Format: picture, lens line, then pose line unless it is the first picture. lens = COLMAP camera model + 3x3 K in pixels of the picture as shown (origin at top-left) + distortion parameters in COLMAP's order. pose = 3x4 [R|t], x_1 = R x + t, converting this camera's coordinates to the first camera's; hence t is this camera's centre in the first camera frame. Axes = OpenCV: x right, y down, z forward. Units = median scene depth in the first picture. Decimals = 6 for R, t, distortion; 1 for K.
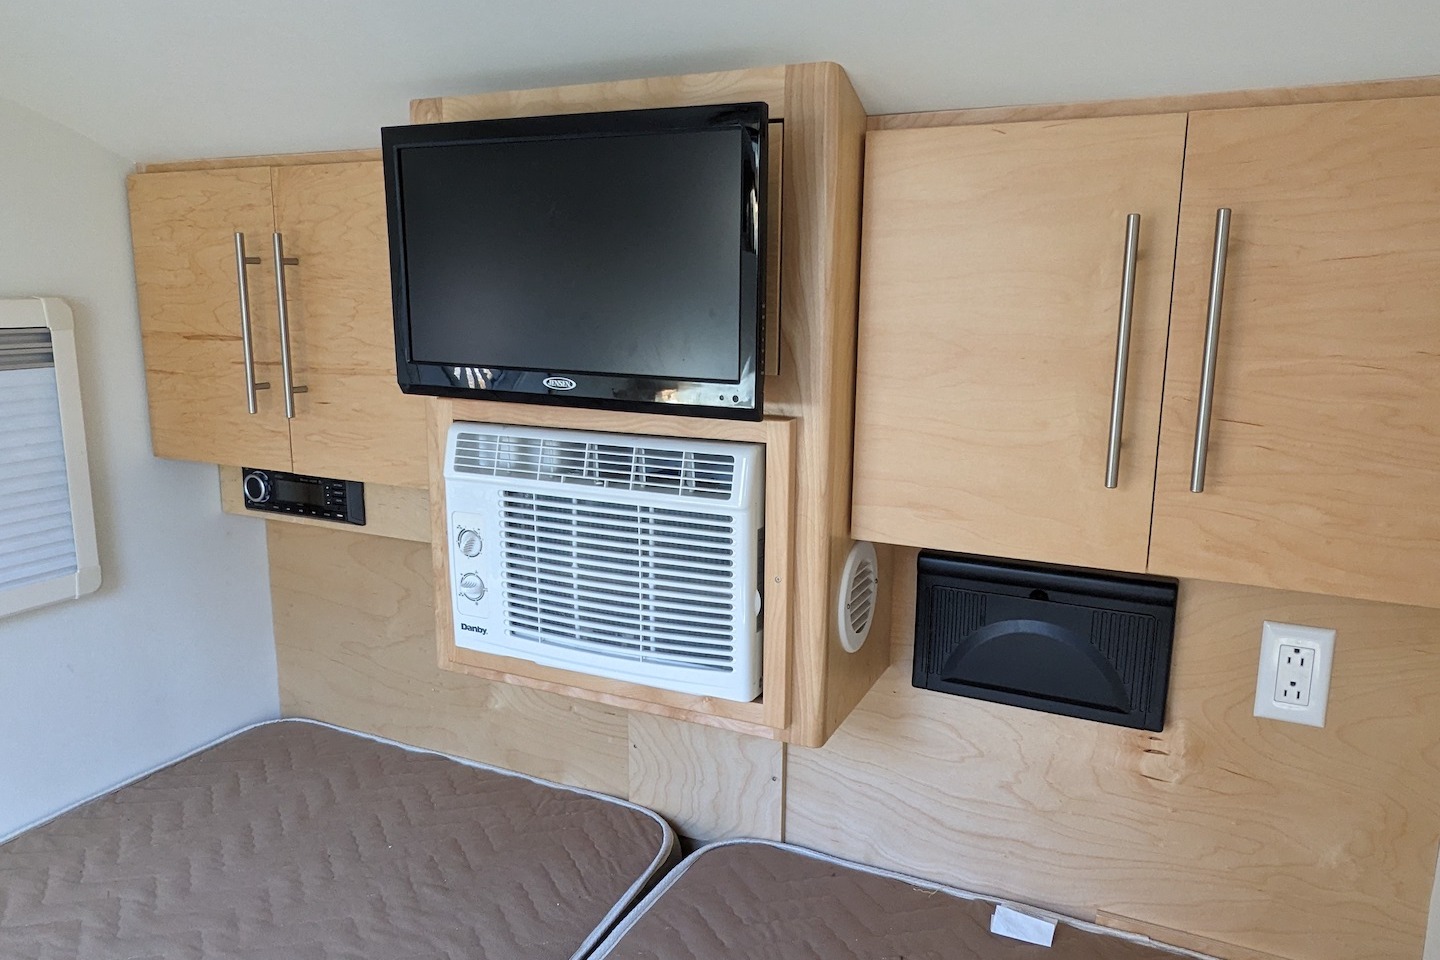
lens RADIAL K [[982.1, 0, 734.3], [0, 982.1, 468.9], [0, 0, 1]] dist [-0.003380, -0.017699]
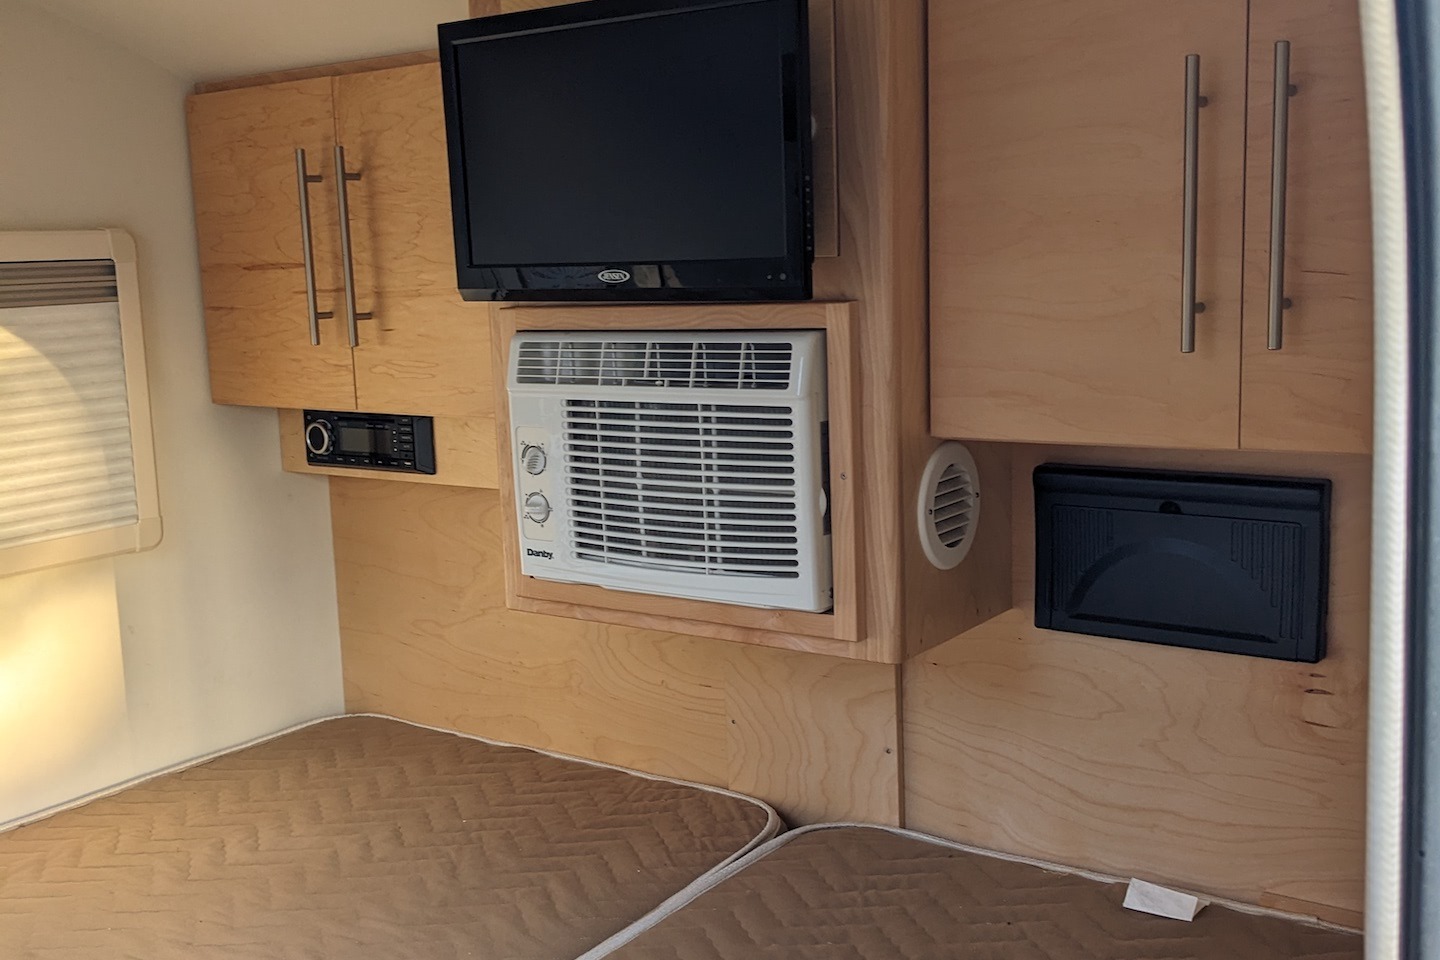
lens RADIAL K [[1485.2, 0, 720.3], [0, 1485.2, 486.1], [0, 0, 1]] dist [-0.026662, 0.000000]
pose [[0.982086, -0.017059, -0.187657, 0.157023], [0.015152, 0.999818, -0.011593, 0.111283], [0.187821, 0.008542, 0.982166, -0.327717]]
